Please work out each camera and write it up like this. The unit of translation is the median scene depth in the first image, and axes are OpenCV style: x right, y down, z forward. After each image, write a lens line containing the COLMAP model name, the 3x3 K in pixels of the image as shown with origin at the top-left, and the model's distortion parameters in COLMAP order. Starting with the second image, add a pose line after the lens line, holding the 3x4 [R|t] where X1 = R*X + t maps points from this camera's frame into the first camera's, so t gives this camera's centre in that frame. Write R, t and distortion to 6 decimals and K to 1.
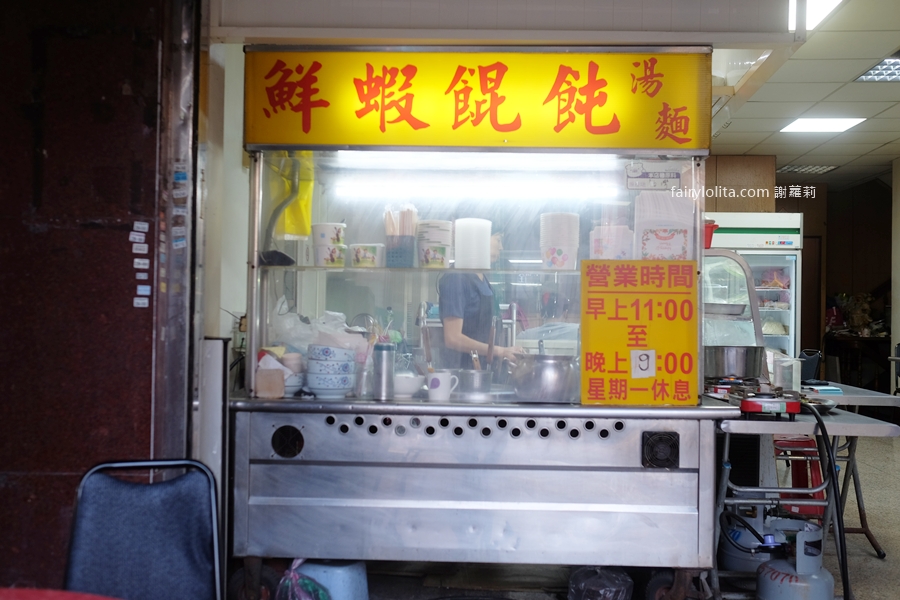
lens RADIAL K [[915.6, 0, 450.0], [0, 915.6, 300.0], [0, 0, 1]] dist [-0.006666, 0.013544]
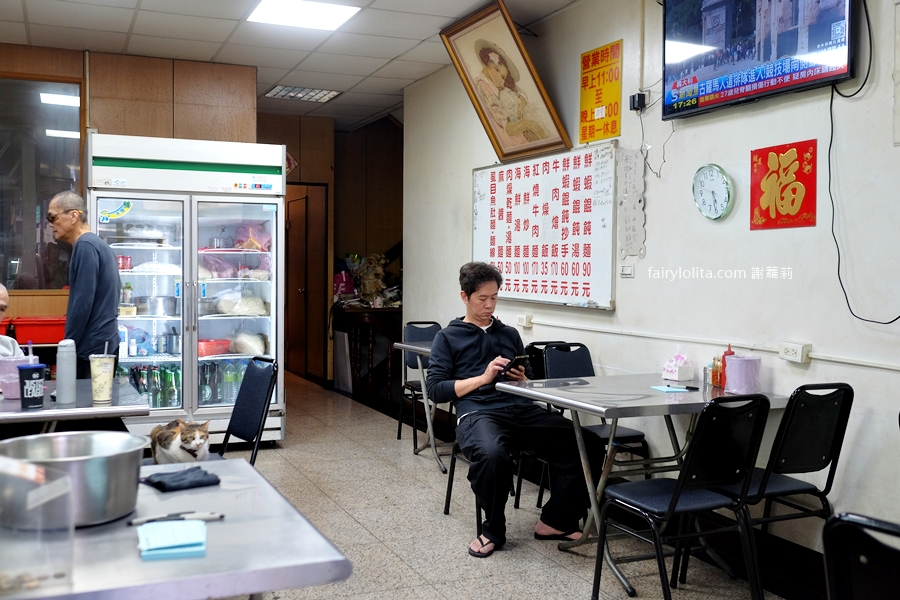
lens RADIAL K [[915.6, 0, 450.0], [0, 915.6, 300.0], [0, 0, 1]] dist [-0.006666, 0.013544]
pose [[0.887193, -0.023005, 0.460825, 0.158110], [-0.000171, 0.998740, 0.050187, -0.009822], [-0.461399, -0.044604, 0.886071, 0.285806]]
